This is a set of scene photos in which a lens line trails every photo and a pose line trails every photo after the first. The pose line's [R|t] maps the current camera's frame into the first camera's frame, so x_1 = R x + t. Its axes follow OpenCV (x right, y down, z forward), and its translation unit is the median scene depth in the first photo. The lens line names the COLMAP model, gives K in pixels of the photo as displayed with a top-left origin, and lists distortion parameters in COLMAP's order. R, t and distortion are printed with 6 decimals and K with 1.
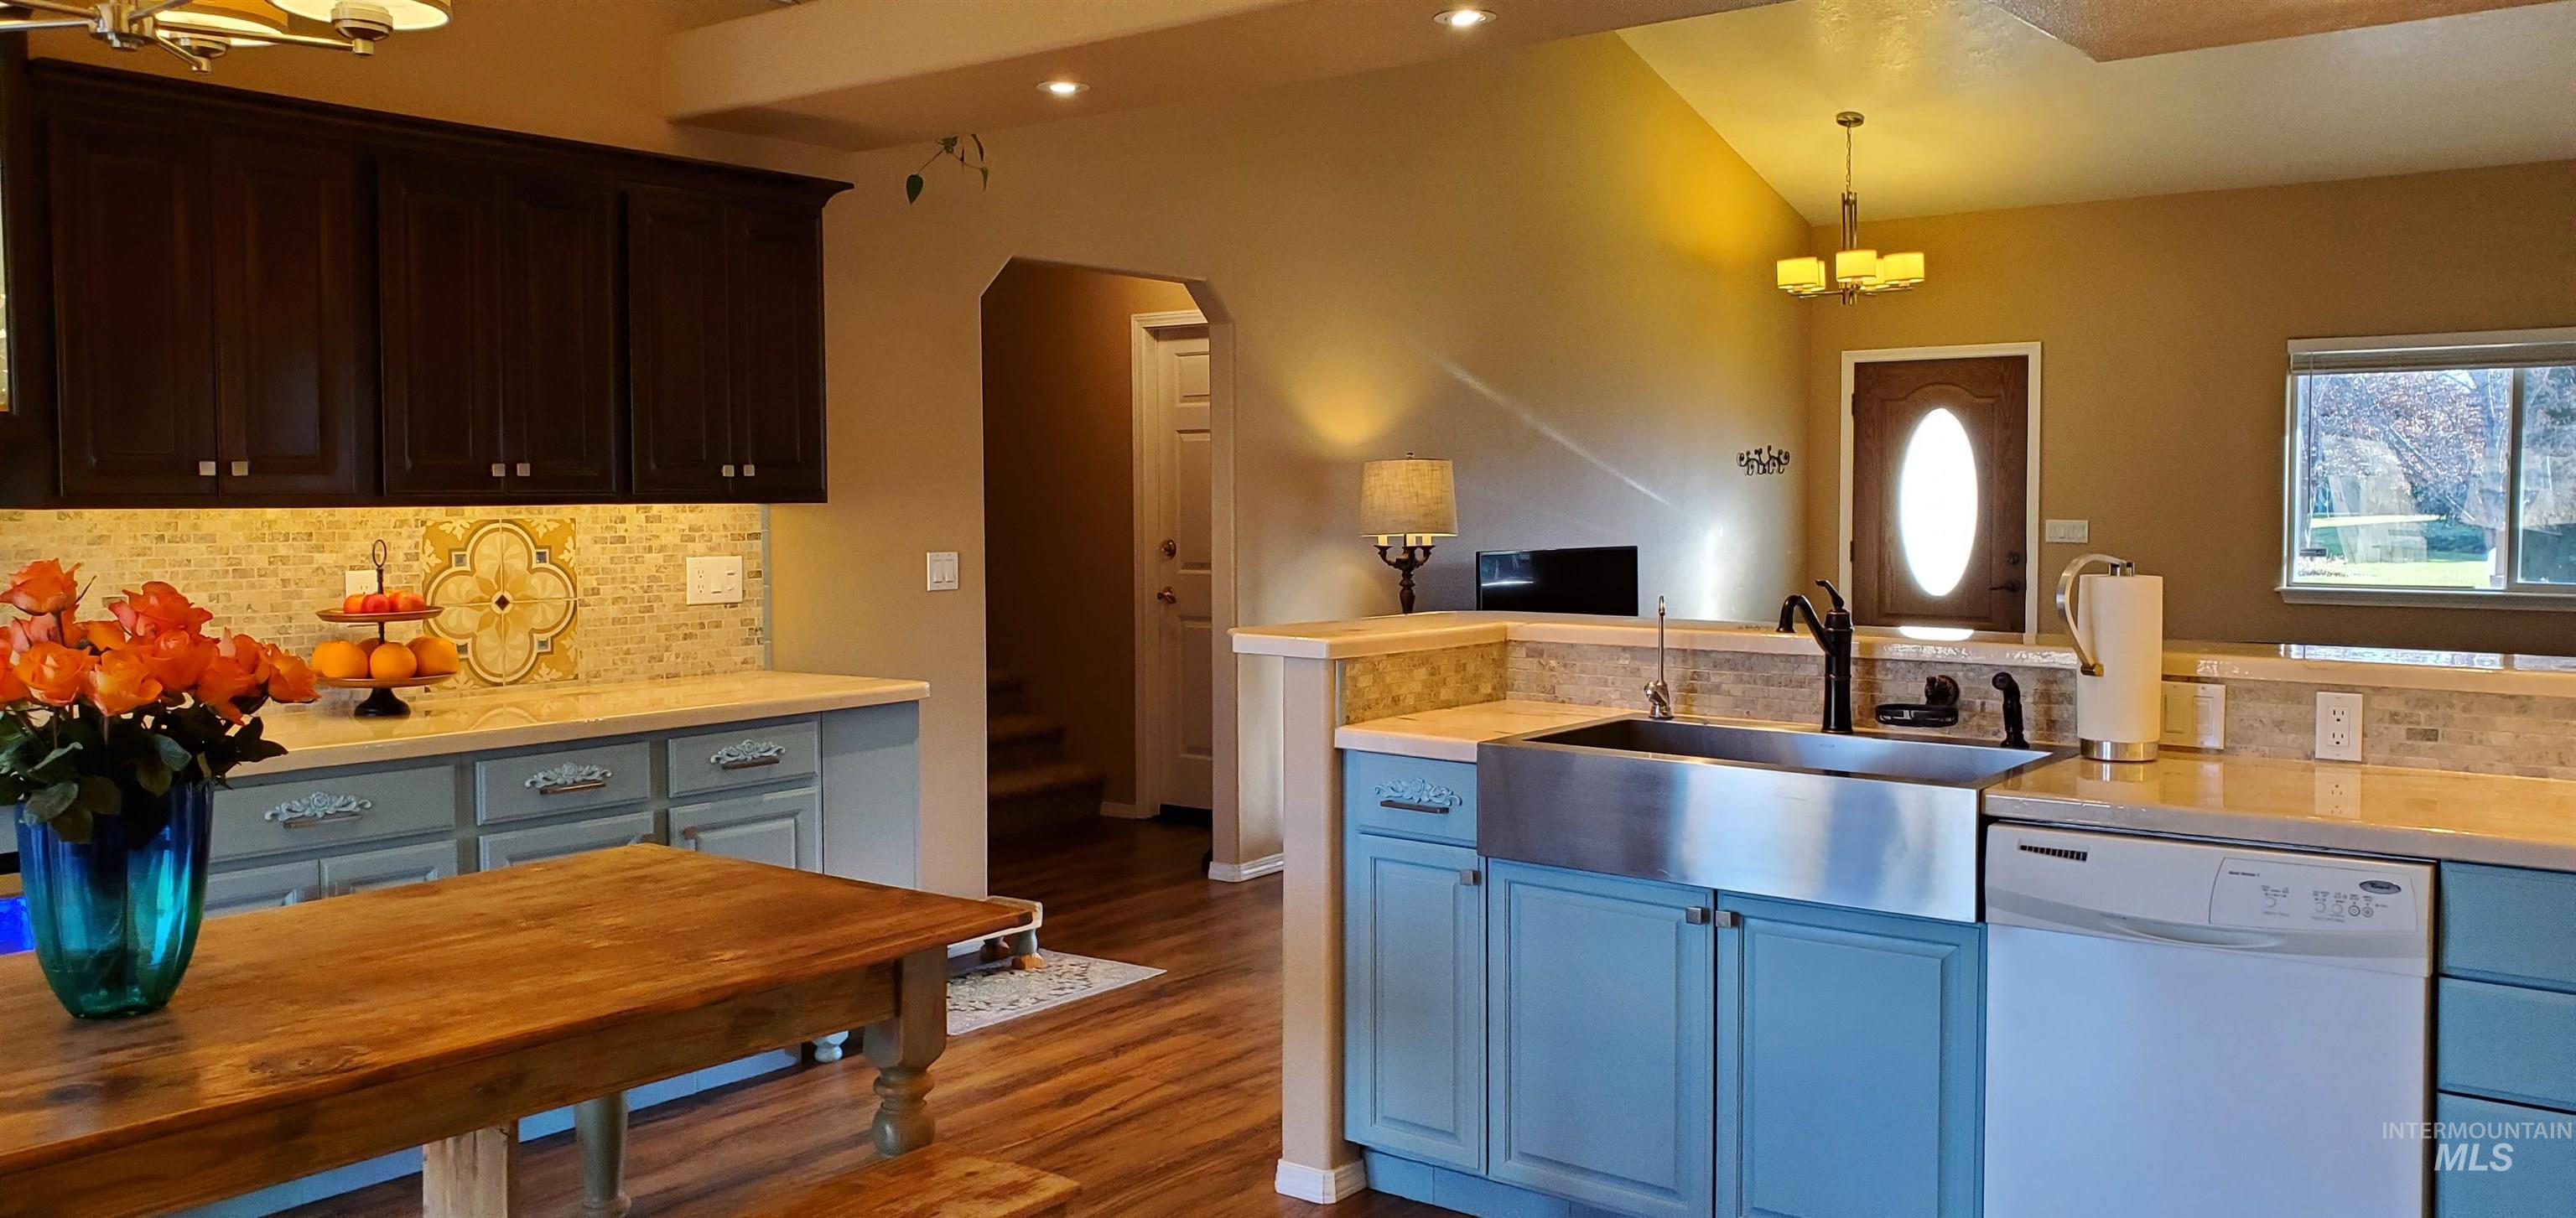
lens RADIAL K [[1949.6, 0, 1301.8], [0, 1949.6, 539.9], [0, 0, 1]] dist [0.008098, -0.004175]
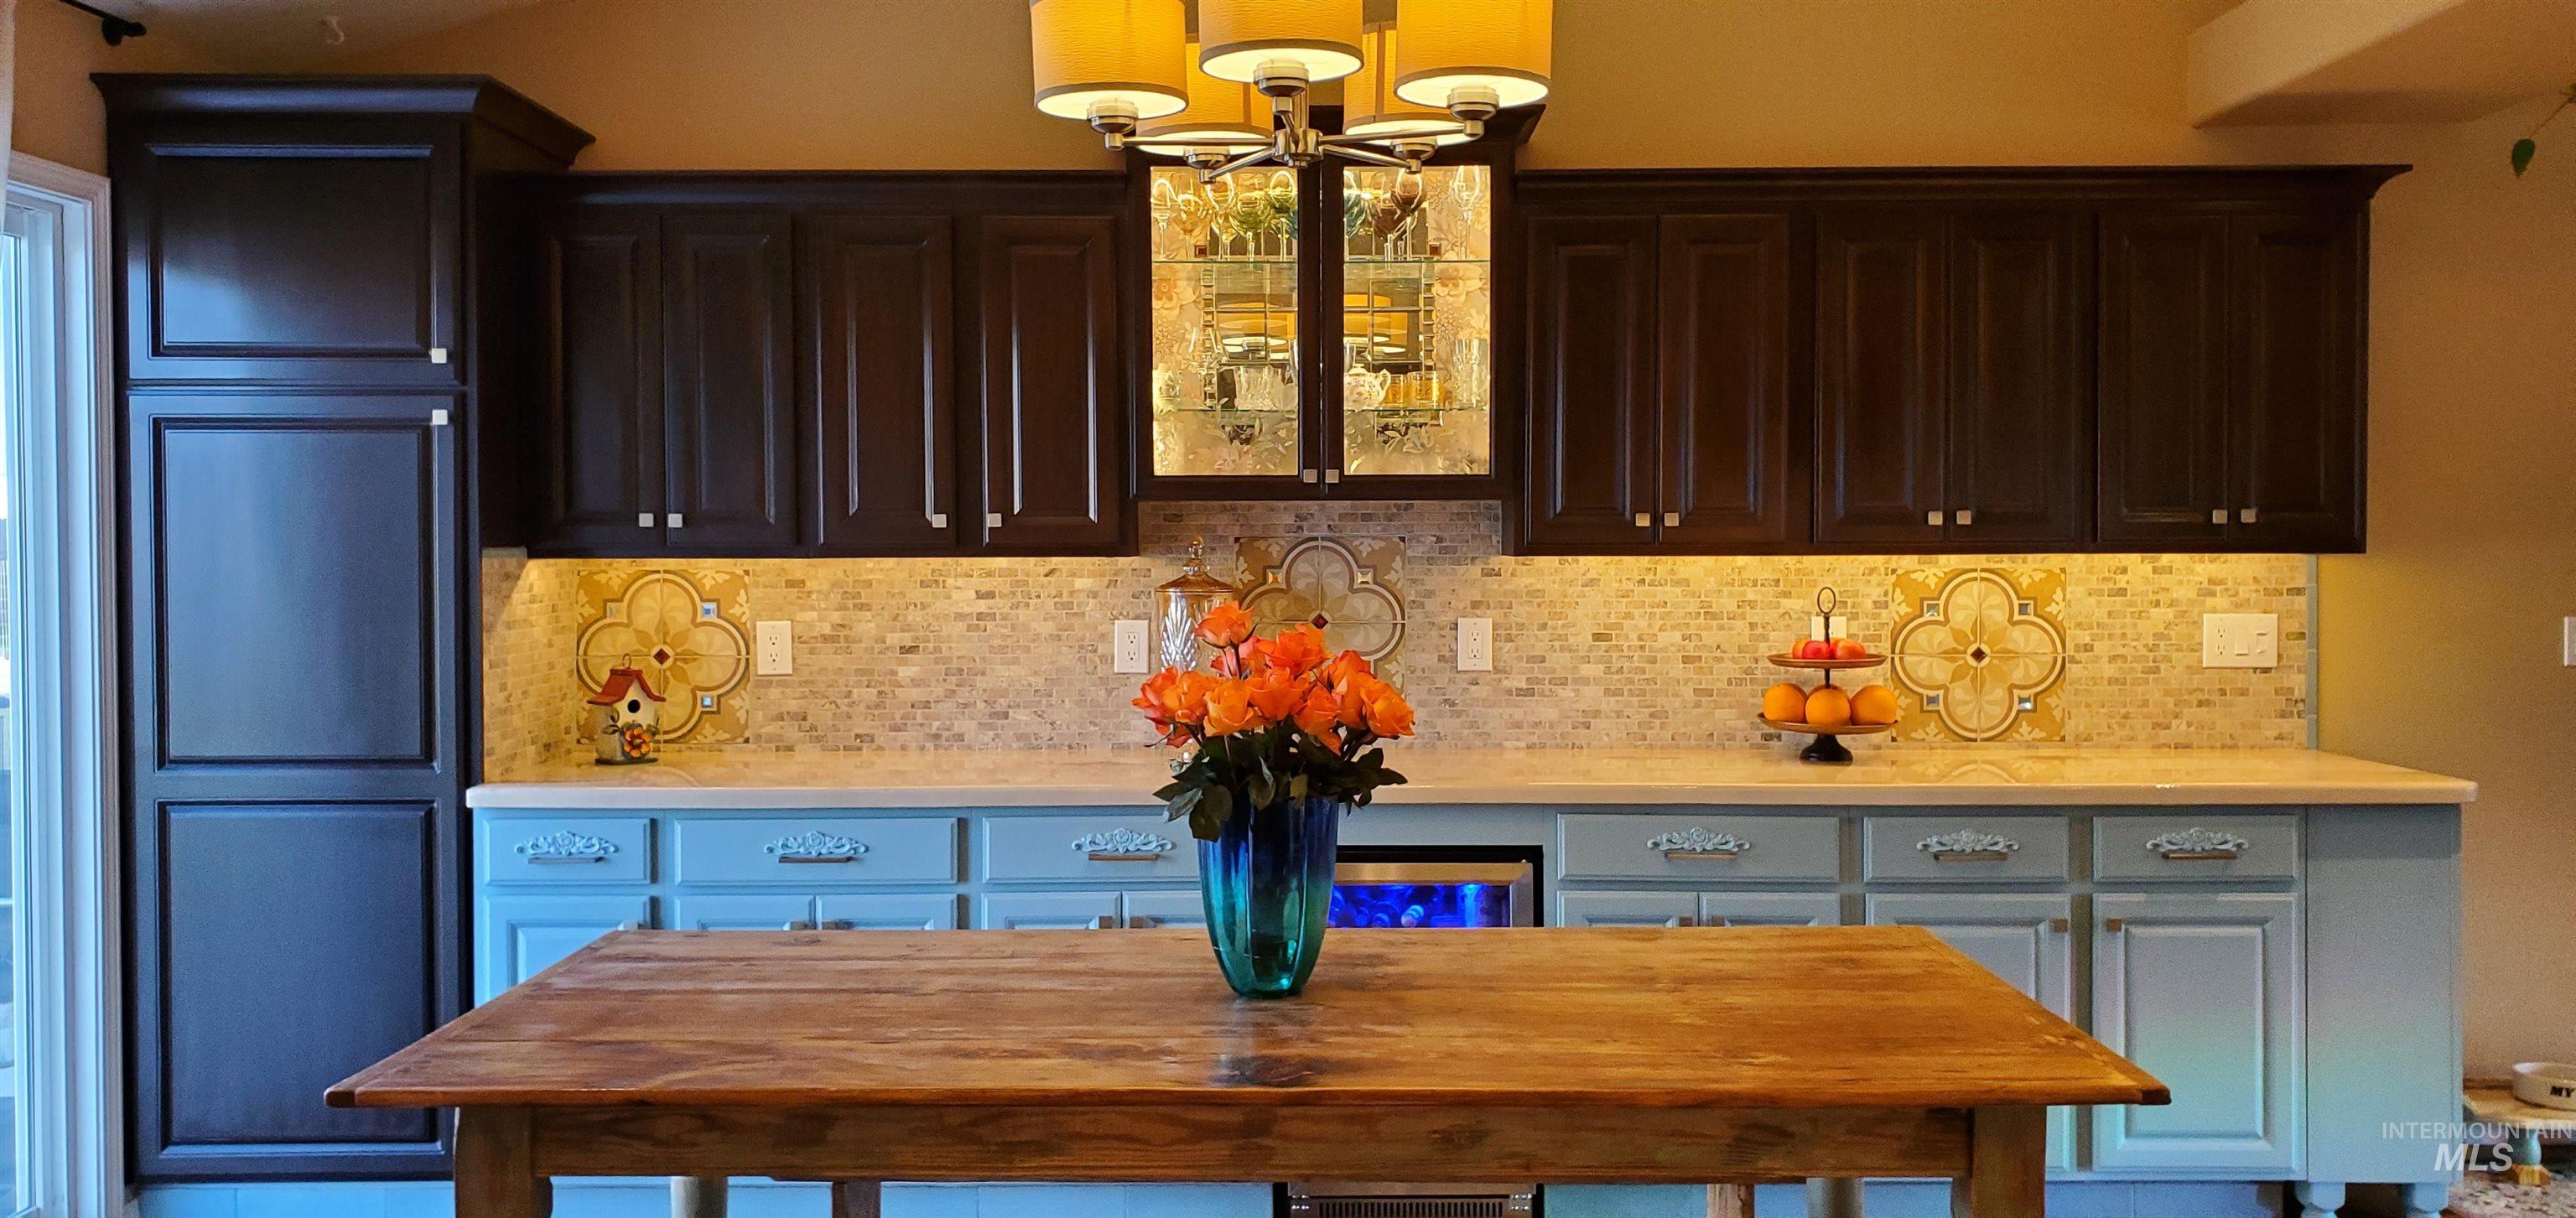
lens RADIAL K [[1949.6, 0, 1301.8], [0, 1949.6, 539.9], [0, 0, 1]] dist [0.008098, -0.004175]
pose [[0.608661, -0.000322, -0.793430, 0.152906], [-0.019015, 0.999707, -0.014992, -0.003877], [0.793202, 0.024212, 0.608477, 0.151003]]
